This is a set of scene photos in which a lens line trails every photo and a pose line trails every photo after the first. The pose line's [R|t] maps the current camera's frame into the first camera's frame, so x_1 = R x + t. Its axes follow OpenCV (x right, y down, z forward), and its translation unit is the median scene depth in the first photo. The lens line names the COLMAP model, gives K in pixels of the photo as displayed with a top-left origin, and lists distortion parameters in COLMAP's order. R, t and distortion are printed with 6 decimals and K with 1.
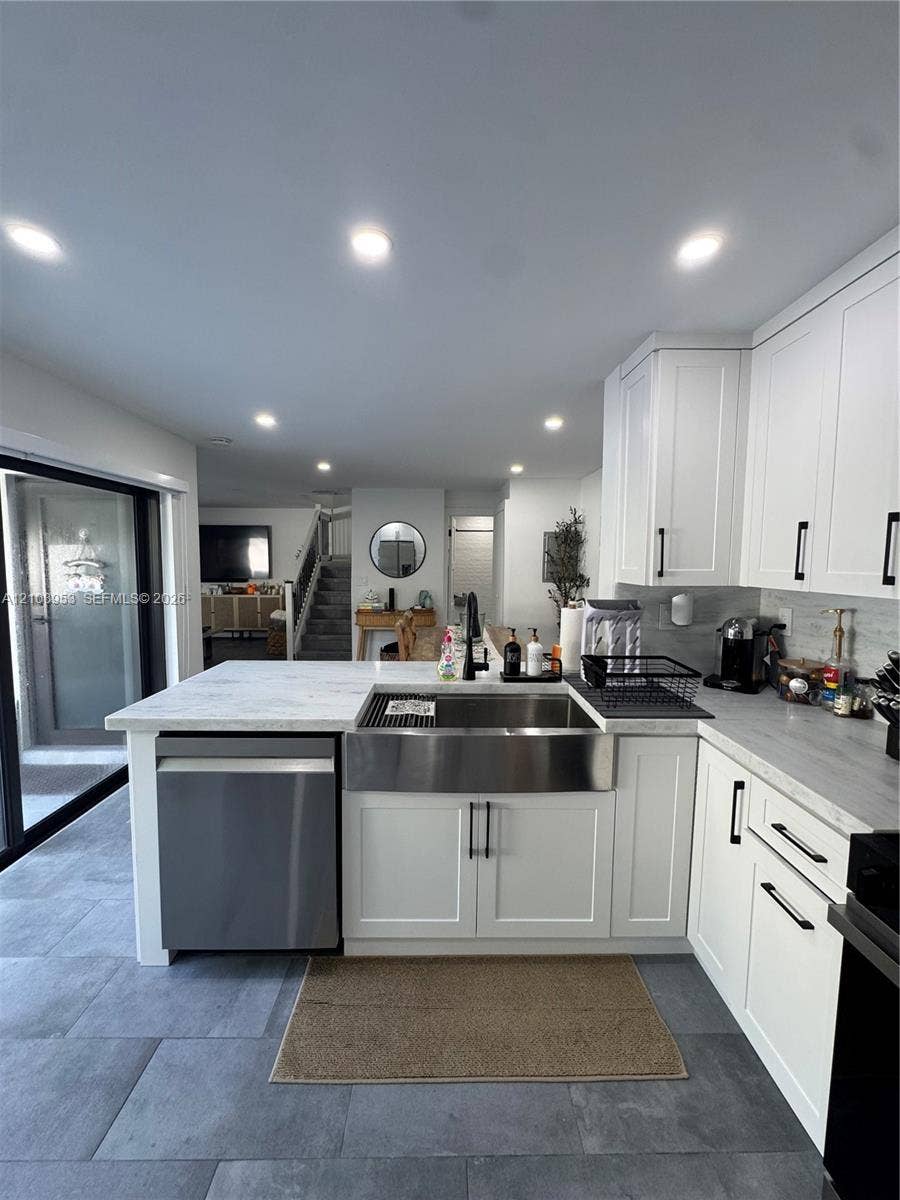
lens RADIAL K [[479.2, 0, 450.6], [0, 479.2, 599.1], [0, 0, 1]] dist [-0.002437, 0.000369]
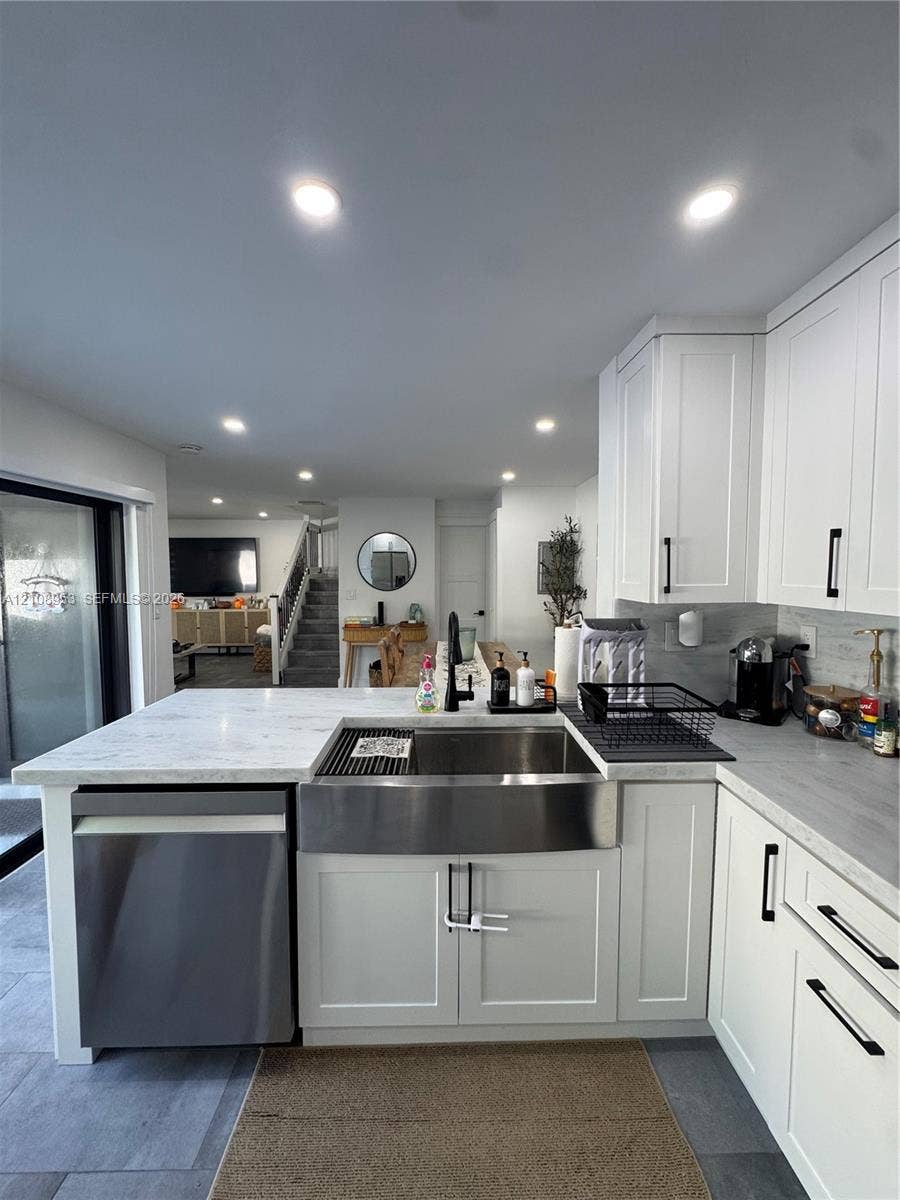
lens RADIAL K [[479.2, 0, 450.6], [0, 479.2, 599.1], [0, 0, 1]] dist [-0.002437, 0.000369]
pose [[0.999935, -0.010455, 0.004638, 0.039784], [0.010546, 0.999741, -0.020146, -0.022417], [-0.004427, 0.020194, 0.999786, 0.129979]]
